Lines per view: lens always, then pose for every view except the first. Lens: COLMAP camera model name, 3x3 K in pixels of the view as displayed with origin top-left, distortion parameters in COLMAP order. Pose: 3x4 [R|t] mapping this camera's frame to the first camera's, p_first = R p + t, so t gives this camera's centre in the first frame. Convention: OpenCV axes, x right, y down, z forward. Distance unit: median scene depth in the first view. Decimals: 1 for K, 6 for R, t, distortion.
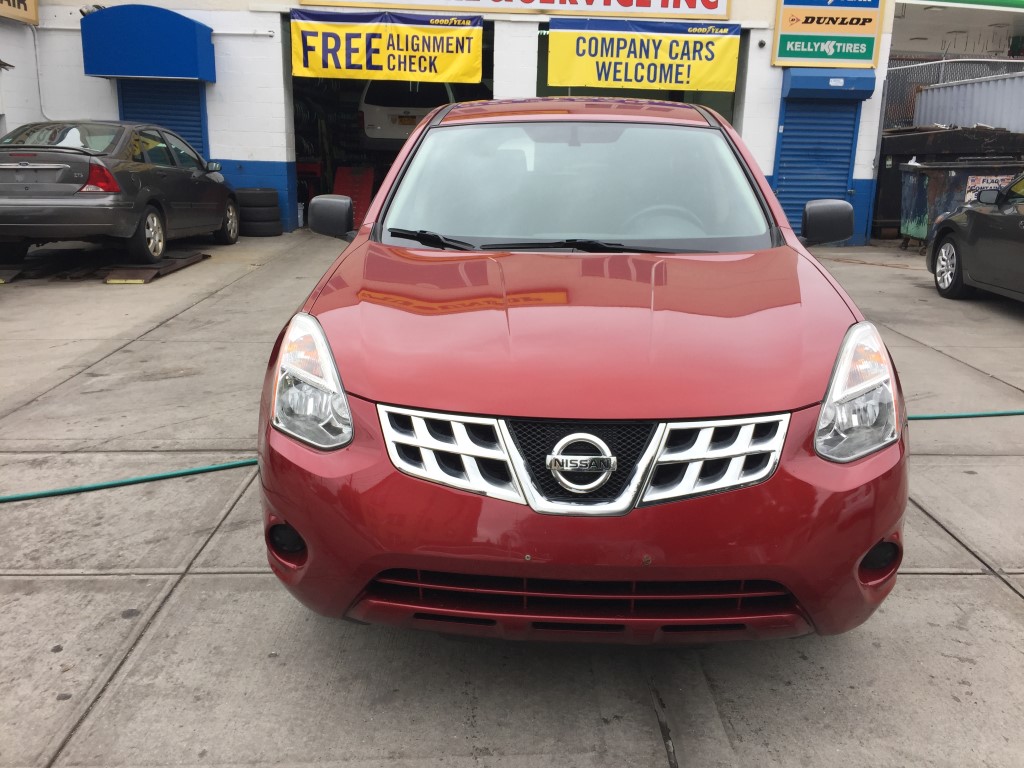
lens RADIAL K [[874.3, 0, 512.0], [0, 874.3, 384.0], [0, 0, 1]] dist [0.090492, -0.133527]
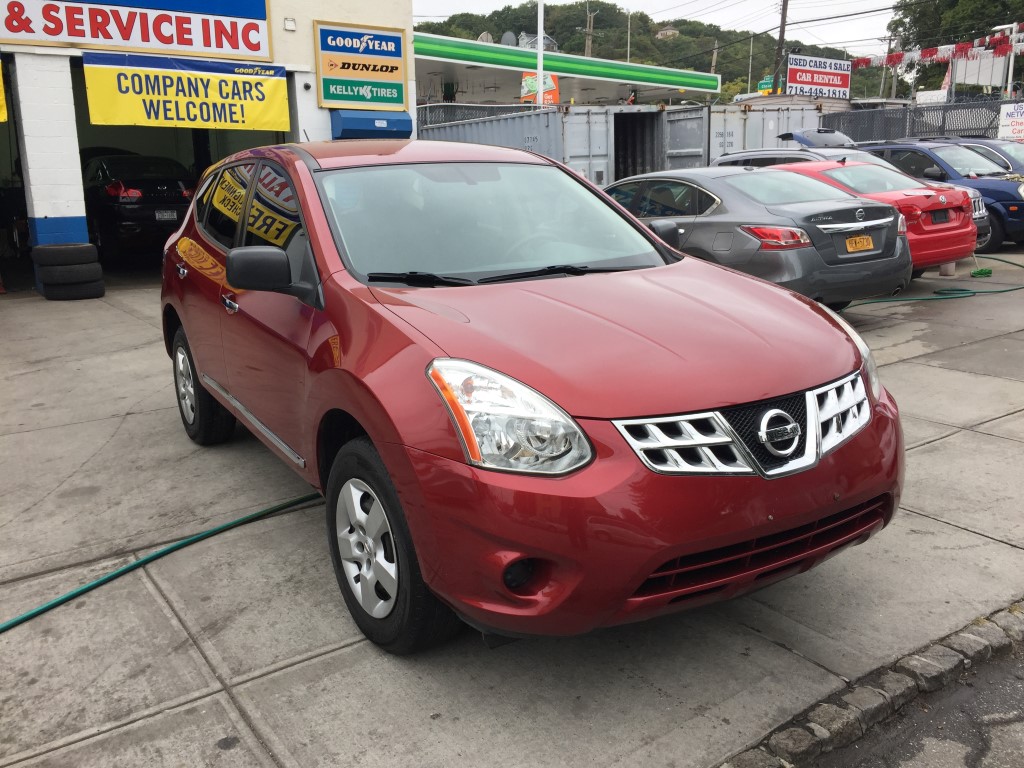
lens RADIAL K [[874.3, 0, 512.0], [0, 874.3, 384.0], [0, 0, 1]] dist [0.090492, -0.133527]
pose [[0.827954, -0.160735, 0.537268, -0.137086], [0.181804, 0.983235, 0.013986, -0.009756], [-0.530508, 0.086098, 0.843296, 0.023574]]
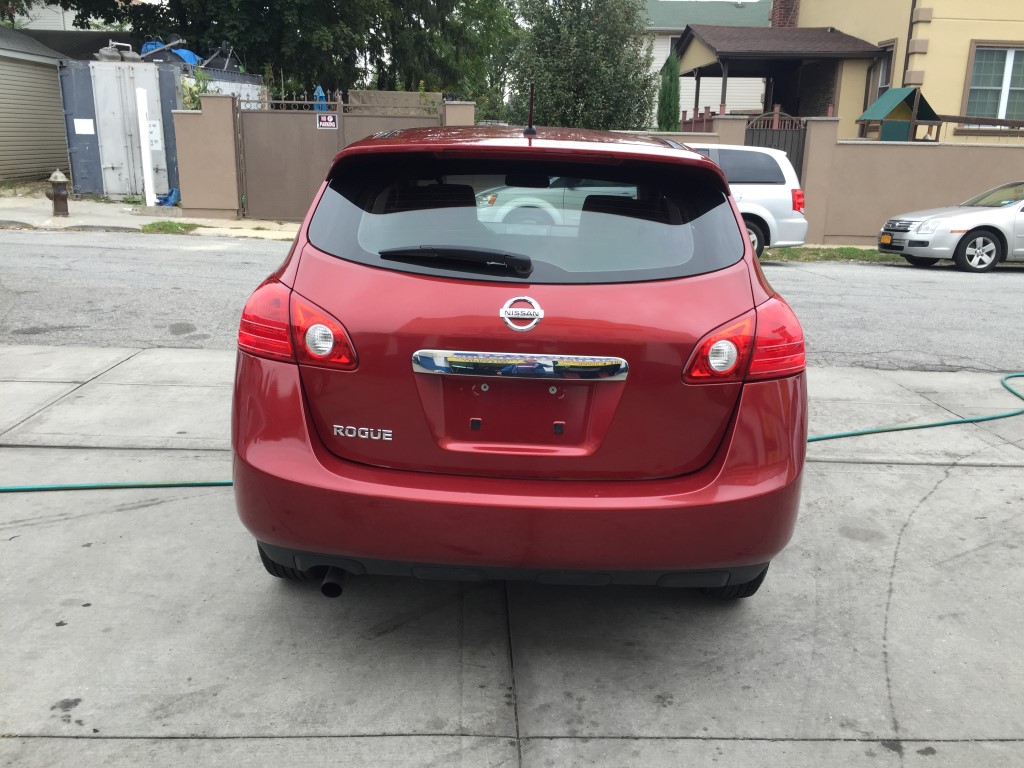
lens RADIAL K [[874.3, 0, 512.0], [0, 874.3, 384.0], [0, 0, 1]] dist [0.090492, -0.133527]
pose [[-0.998672, -0.033755, -0.038923, 0.038510], [-0.048693, 0.865230, 0.499006, -0.187258], [0.016834, 0.500238, -0.865724, 0.653011]]
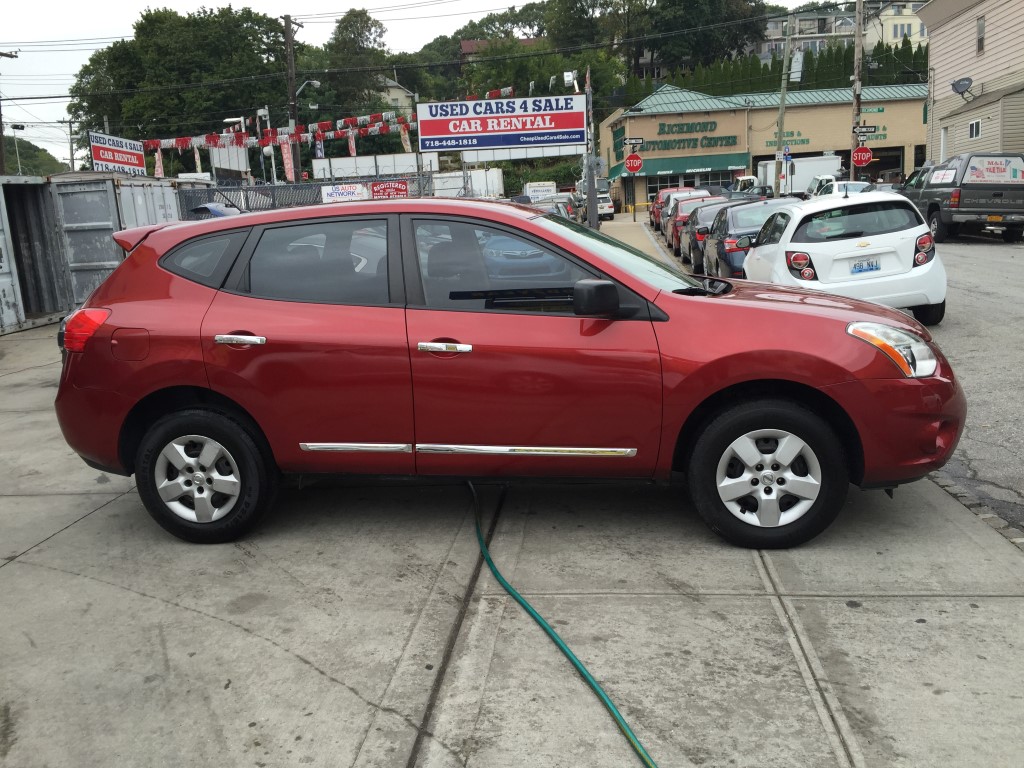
lens RADIAL K [[874.3, 0, 512.0], [0, 874.3, 384.0], [0, 0, 1]] dist [0.090492, -0.133527]
pose [[0.117160, -0.199756, 0.972816, -0.360037], [0.318447, 0.935394, 0.153720, -0.079772], [-0.940673, 0.291780, 0.173202, 0.257577]]
